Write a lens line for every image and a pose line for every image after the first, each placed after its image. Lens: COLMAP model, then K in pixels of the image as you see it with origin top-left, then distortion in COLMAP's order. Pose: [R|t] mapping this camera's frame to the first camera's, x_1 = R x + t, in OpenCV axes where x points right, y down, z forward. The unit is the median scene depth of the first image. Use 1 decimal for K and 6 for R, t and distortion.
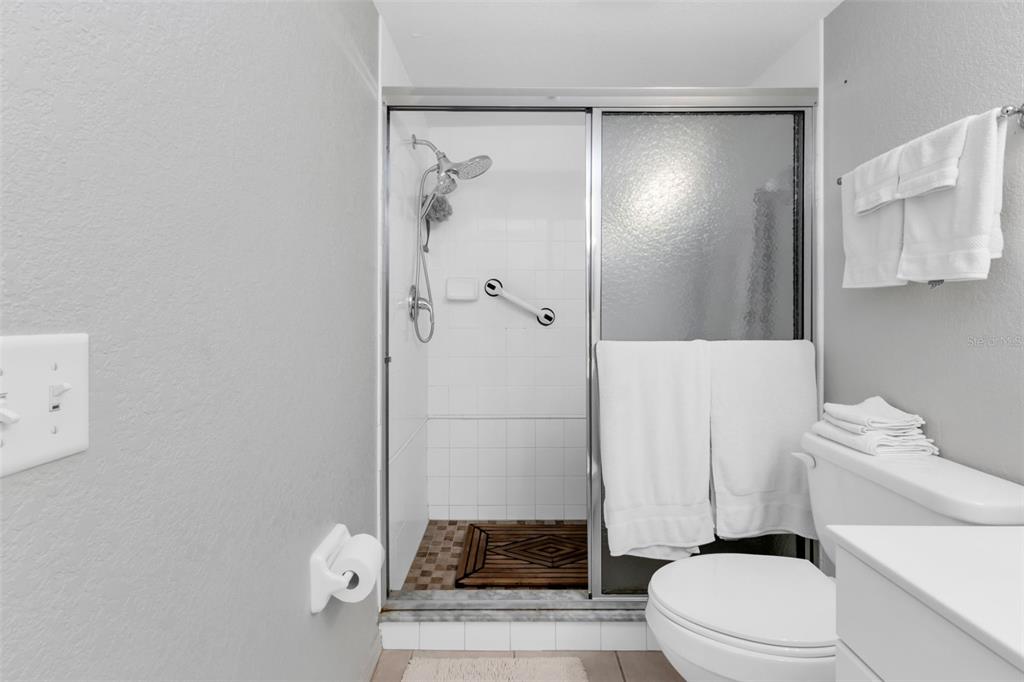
lens RADIAL K [[447.6, 0, 515.4], [0, 447.6, 320.0], [0, 0, 1]] dist [0.007211, -0.000969]
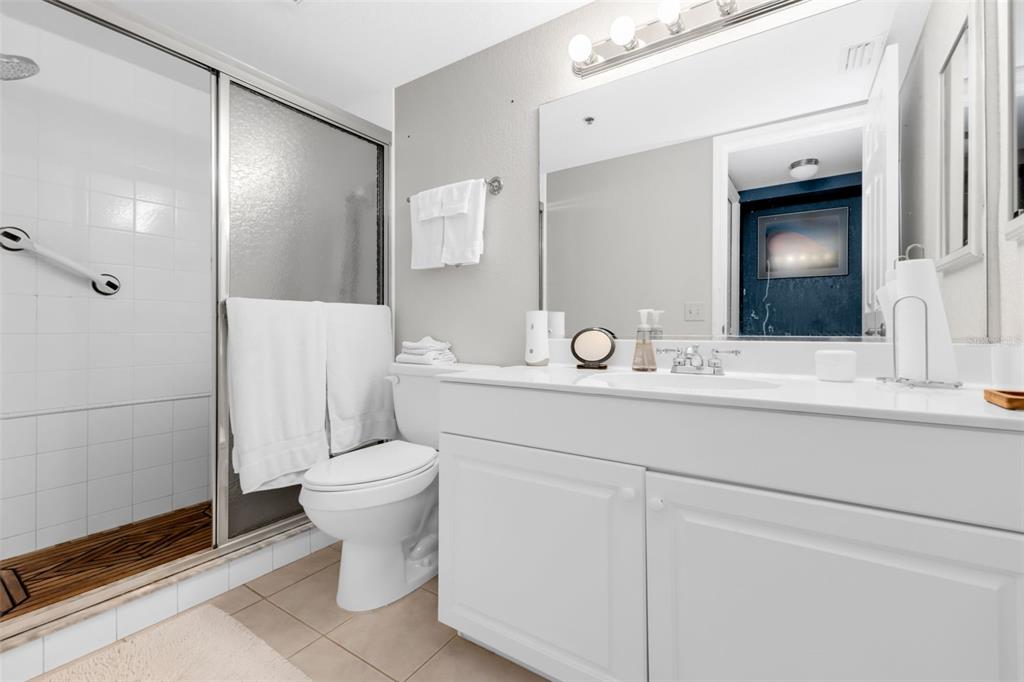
lens RADIAL K [[447.6, 0, 511.0], [0, 447.6, 333.9], [0, 0, 1]] dist [0.007211, -0.000969]
pose [[0.565141, -0.005342, 0.824977, -0.314352], [0.000892, 0.999982, 0.005865, 0.128311], [-0.824994, -0.002579, 0.565135, -0.148588]]
